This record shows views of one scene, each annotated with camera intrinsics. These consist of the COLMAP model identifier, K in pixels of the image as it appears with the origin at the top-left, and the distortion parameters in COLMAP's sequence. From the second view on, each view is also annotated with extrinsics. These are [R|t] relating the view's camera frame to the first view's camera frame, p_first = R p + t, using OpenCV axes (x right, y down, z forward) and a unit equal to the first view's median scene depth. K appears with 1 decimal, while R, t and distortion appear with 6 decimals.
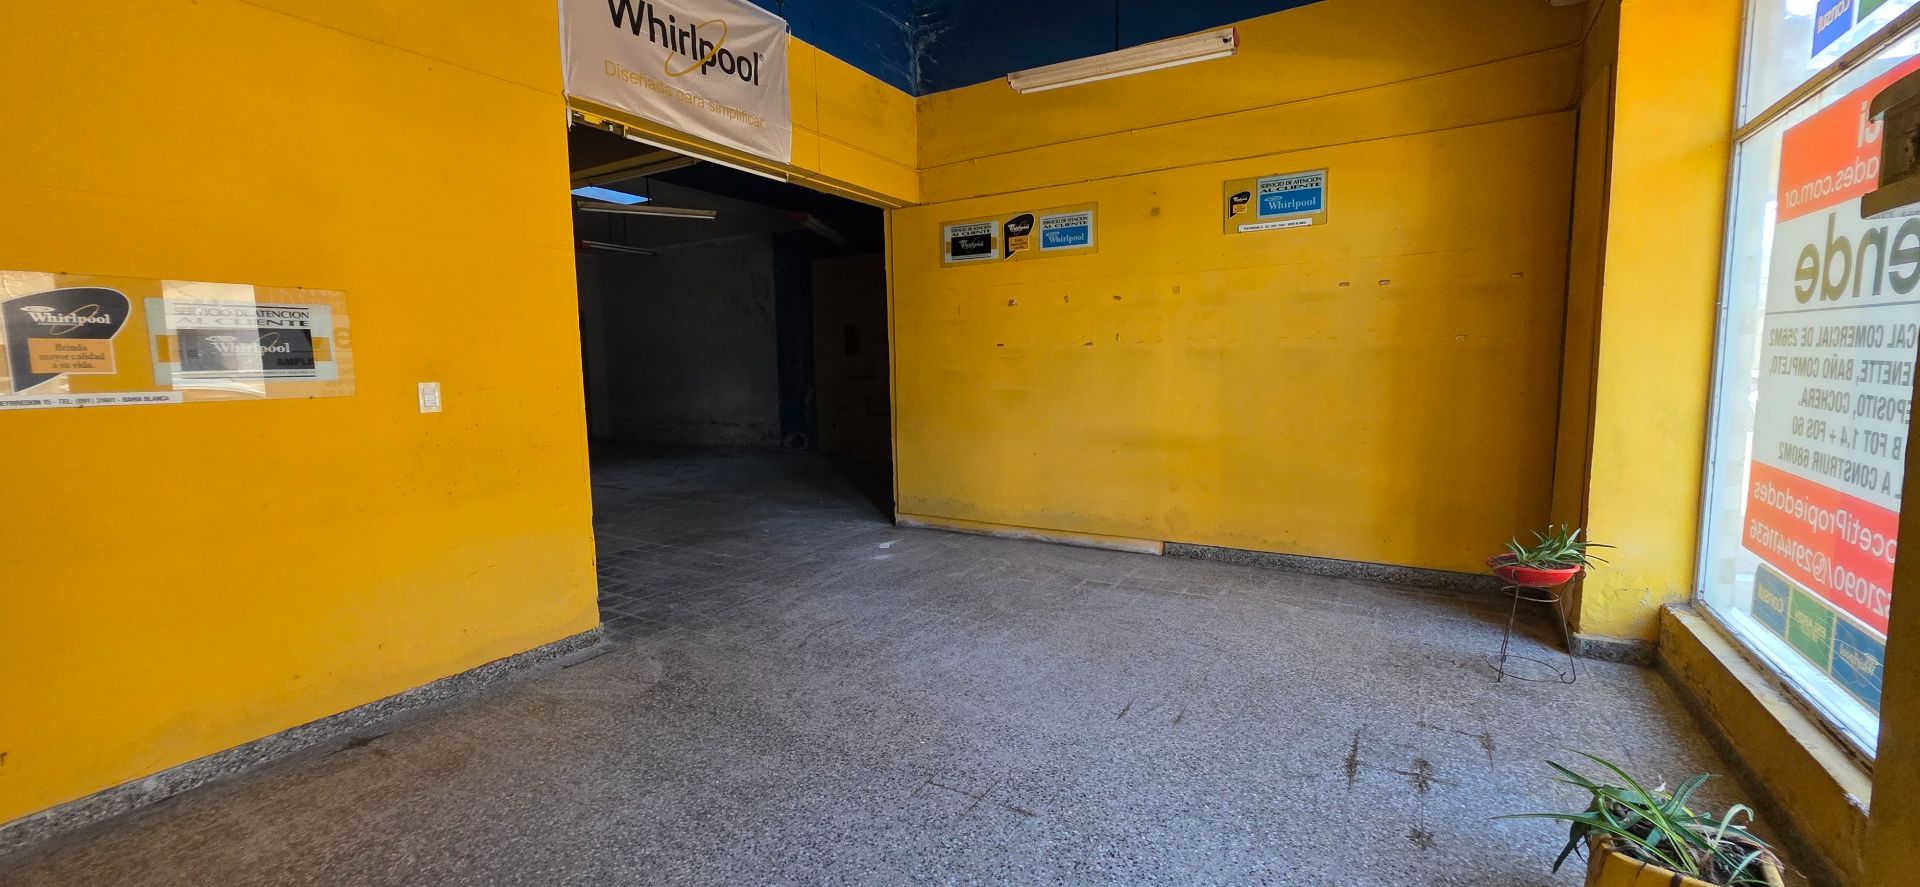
lens RADIAL K [[760.1, 0, 958.1], [0, 760.1, 439.0], [0, 0, 1]] dist [0.002295, 0.000272]
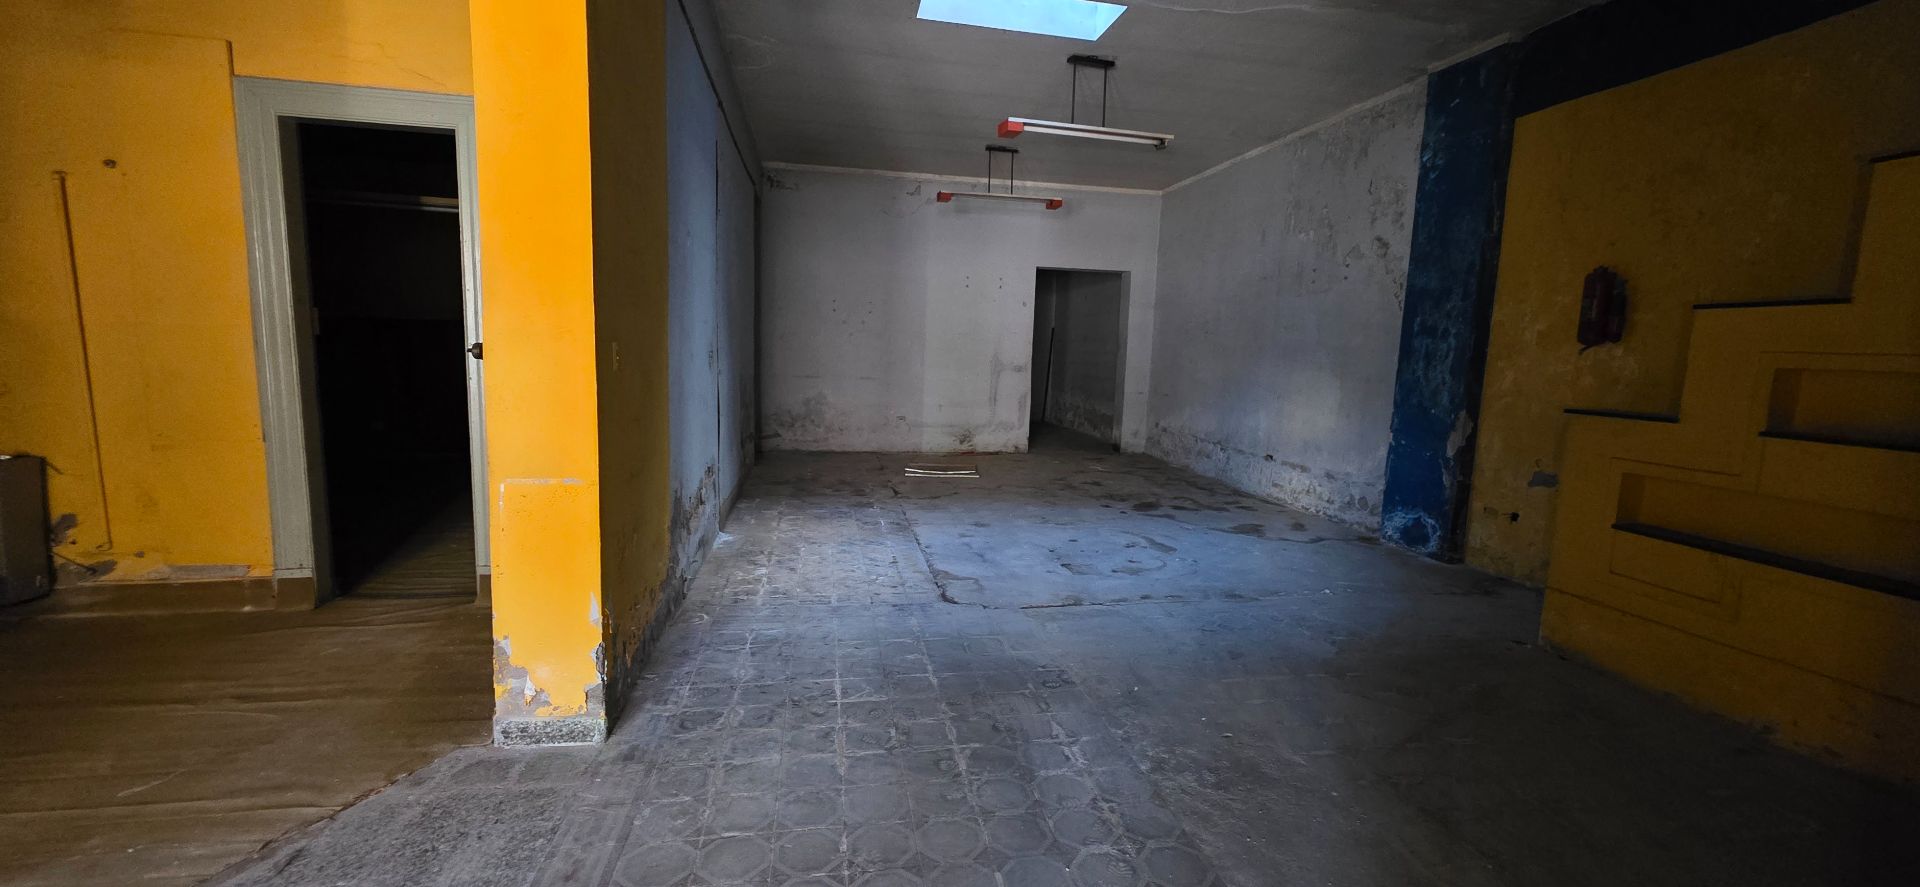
lens RADIAL K [[760.1, 0, 964.2], [0, 760.1, 441.8], [0, 0, 1]] dist [0.002295, 0.000272]
pose [[0.668593, 0.135105, -0.731253, -0.134280], [-0.122949, 0.989907, 0.070480, -0.104657], [0.733394, 0.042784, 0.678456, 1.019995]]
